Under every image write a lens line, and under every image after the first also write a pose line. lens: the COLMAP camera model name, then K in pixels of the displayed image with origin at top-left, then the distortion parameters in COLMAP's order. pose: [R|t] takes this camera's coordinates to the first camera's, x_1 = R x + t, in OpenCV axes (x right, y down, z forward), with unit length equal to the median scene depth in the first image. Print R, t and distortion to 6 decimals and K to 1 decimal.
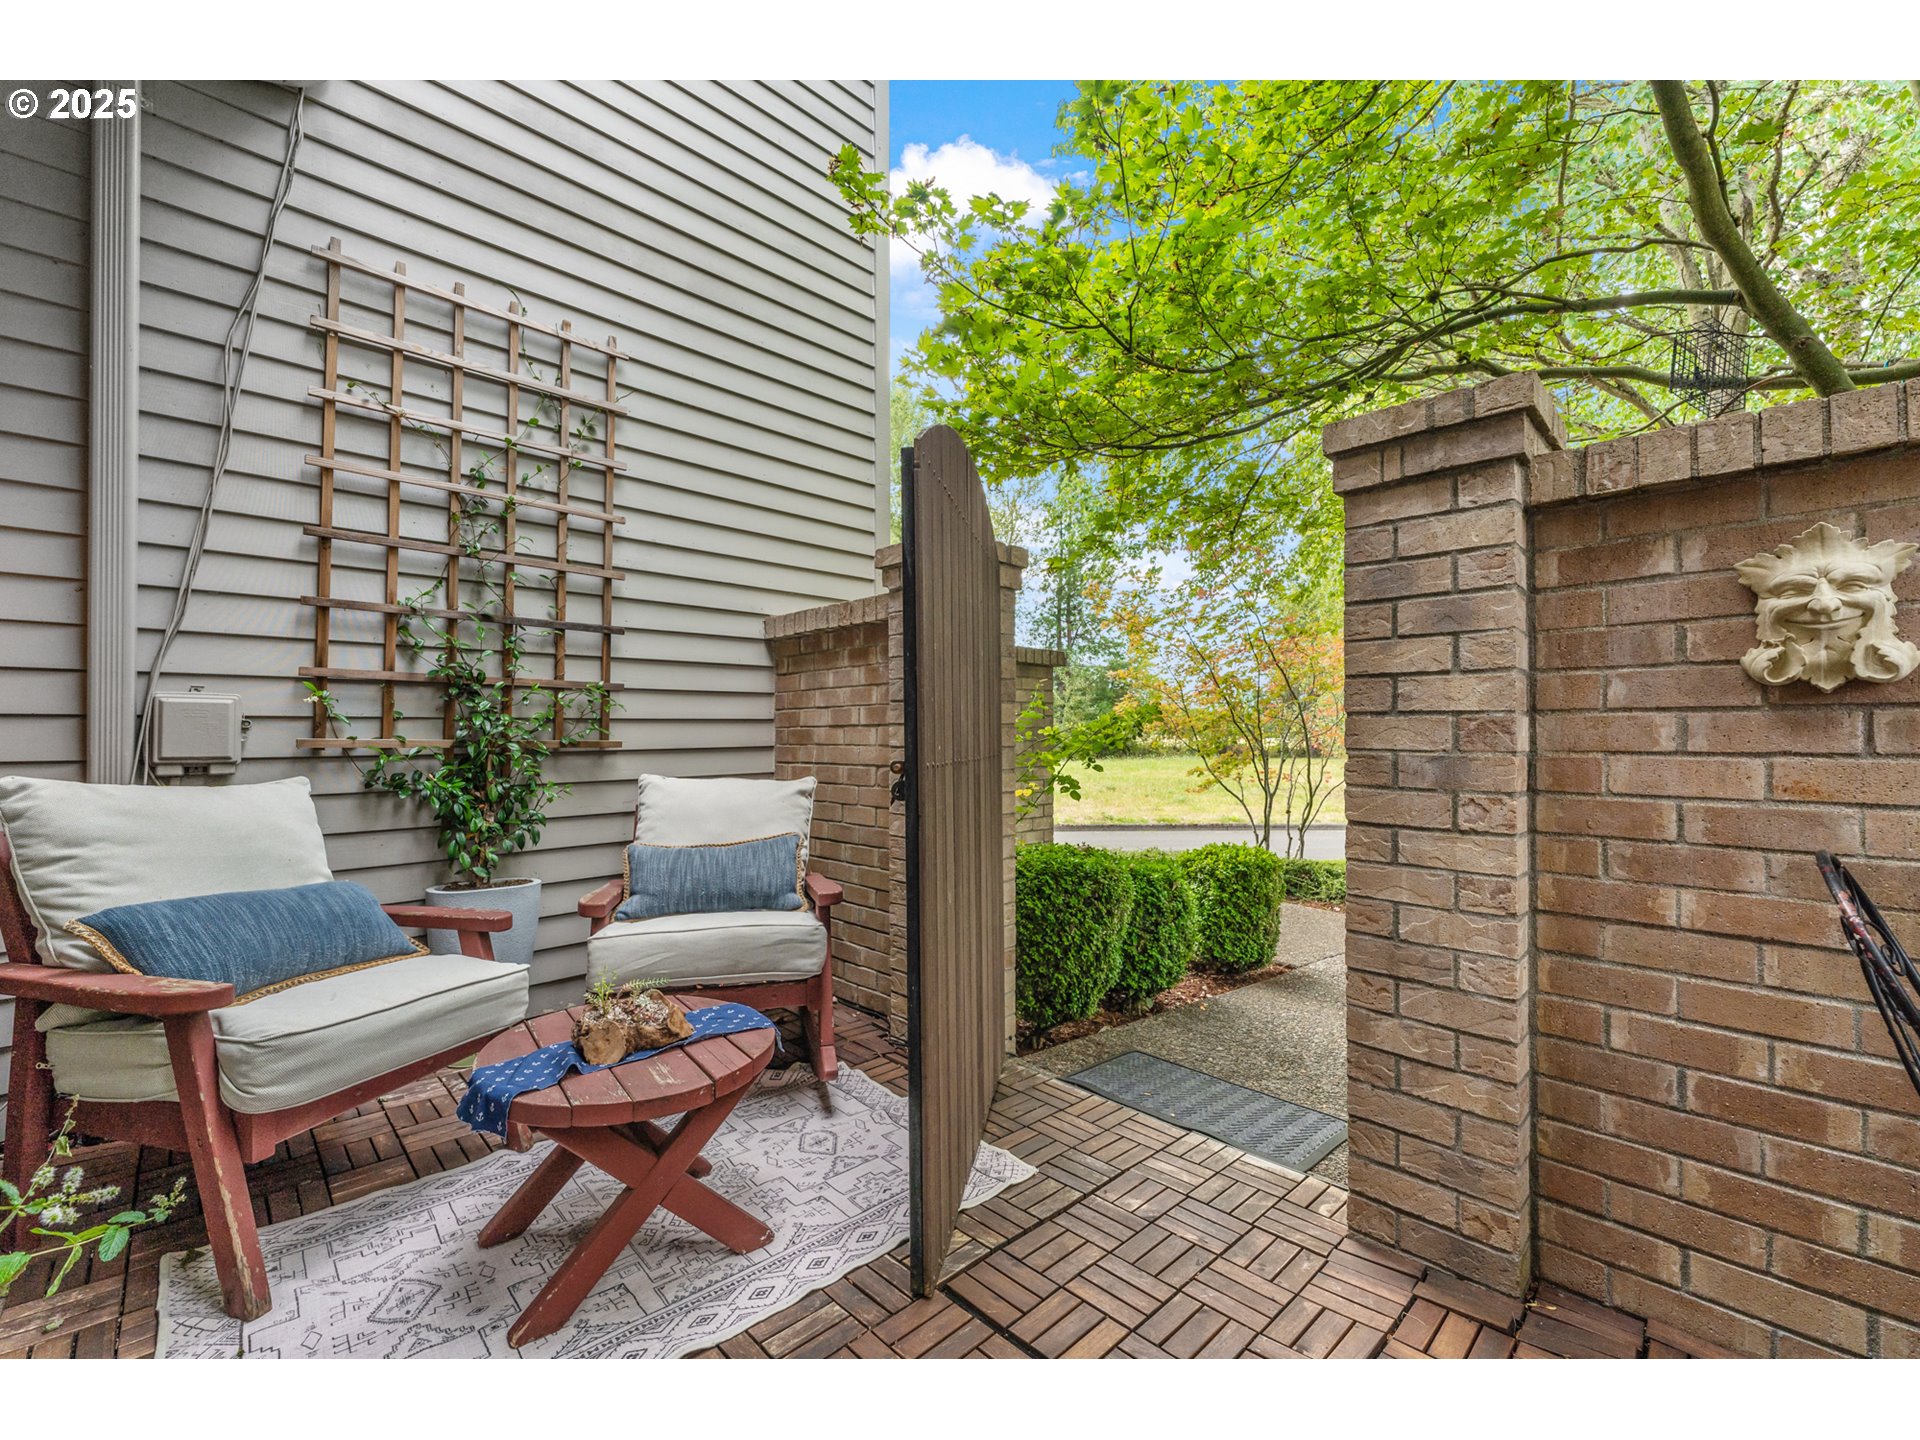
lens RADIAL K [[768.1, 0, 949.8], [0, 768.1, 725.5], [0, 0, 1]] dist [-0.003238, -0.000118]
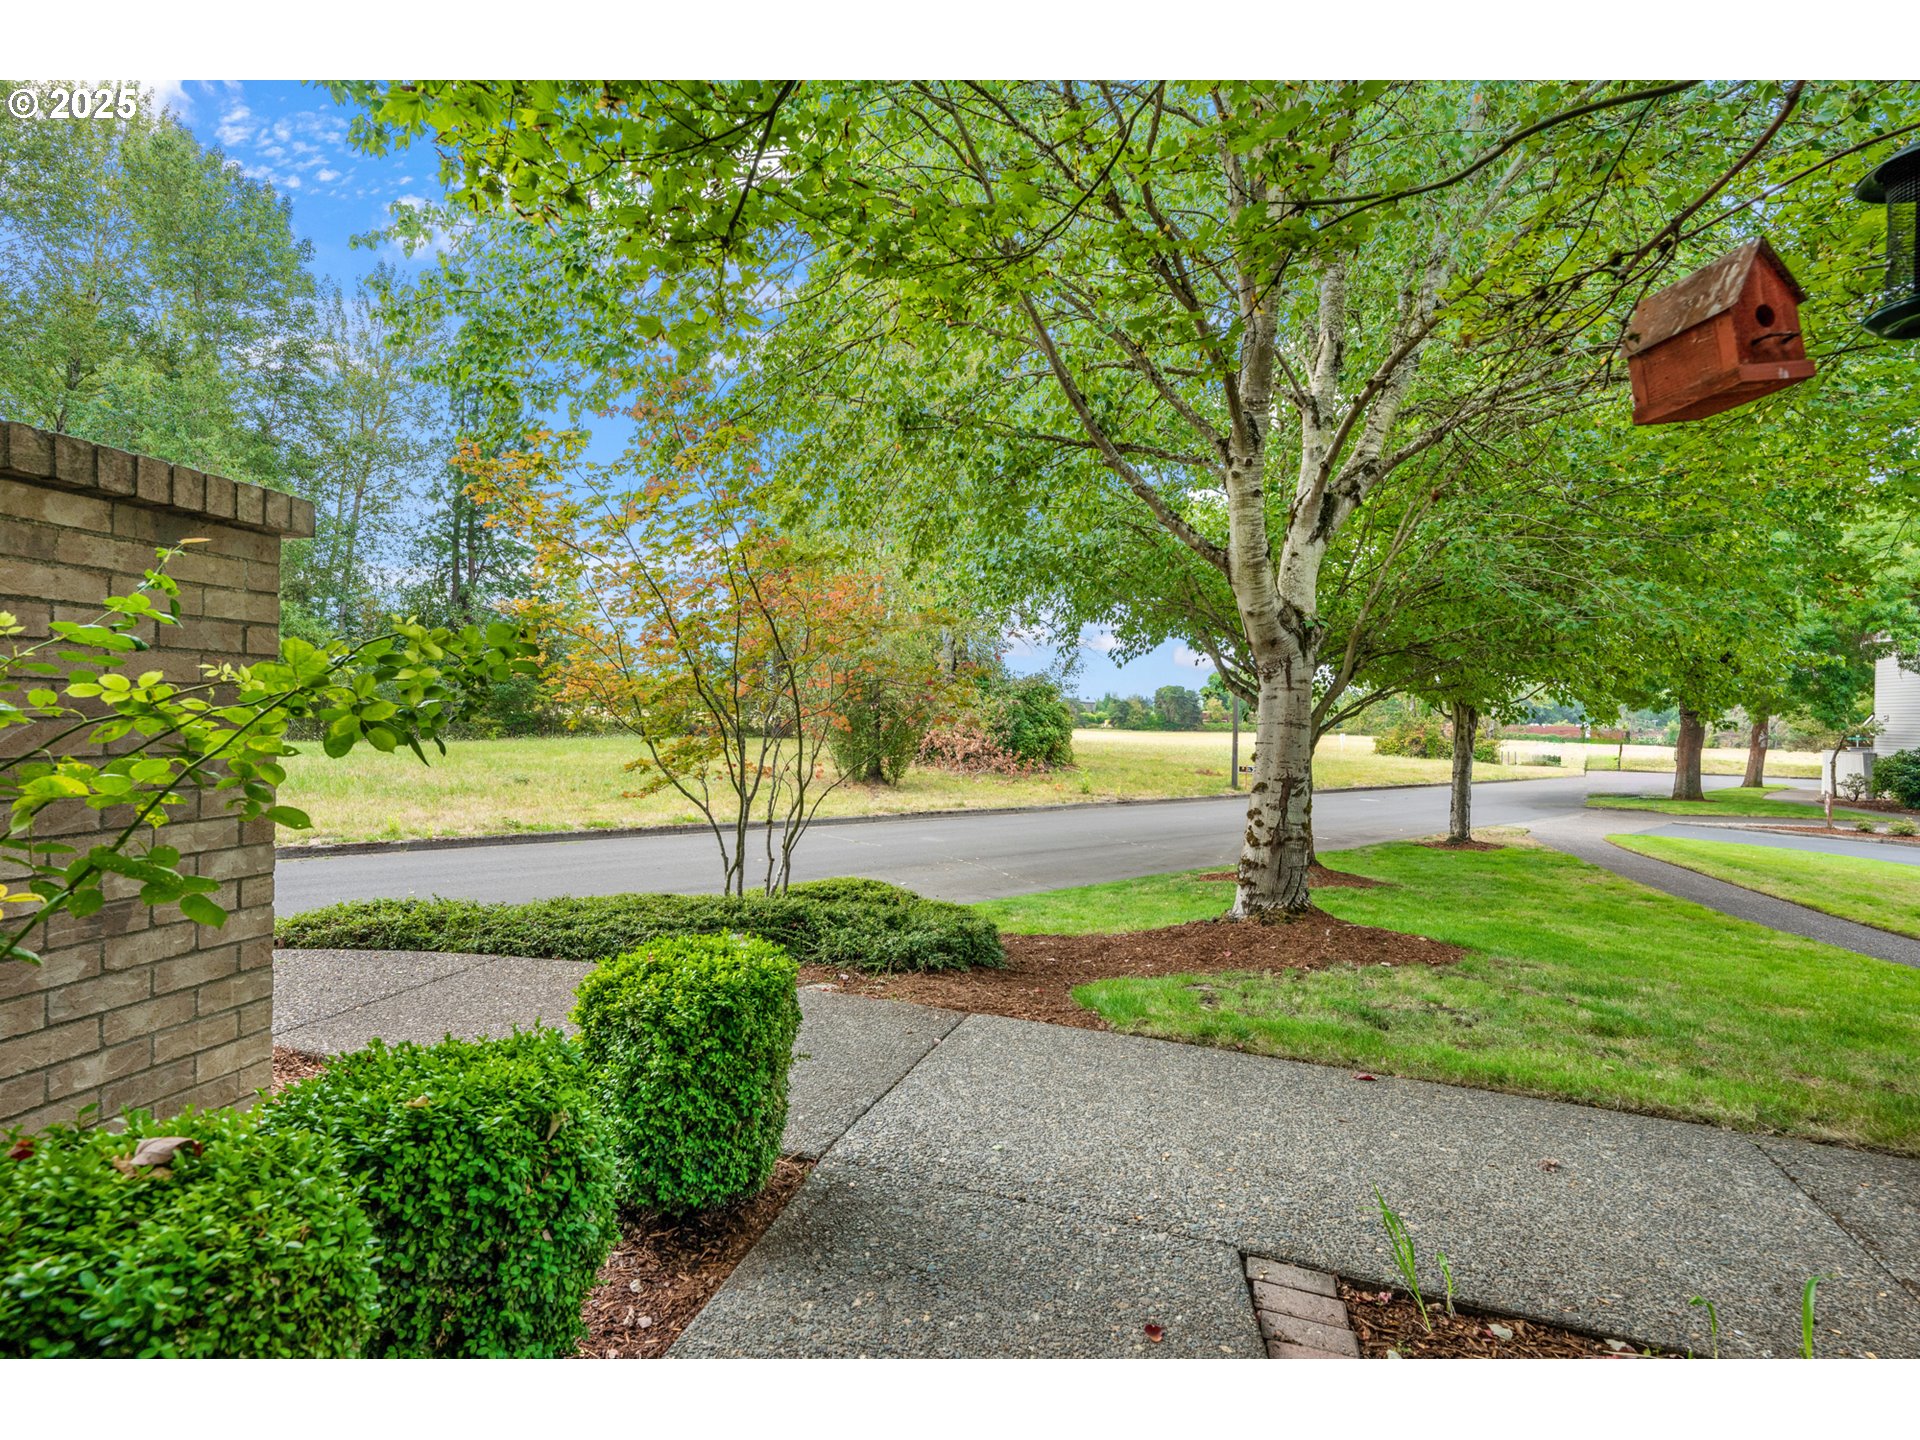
lens RADIAL K [[926.4, 0, 954.3], [0, 926.4, 707.1], [0, 0, 1]] dist [-0.000720, -0.000336]
pose [[0.806062, 0.021154, 0.591453, 0.069098], [-0.027990, 0.999605, 0.002395, 0.001177], [-0.591169, -0.018485, 0.806336, 0.204191]]
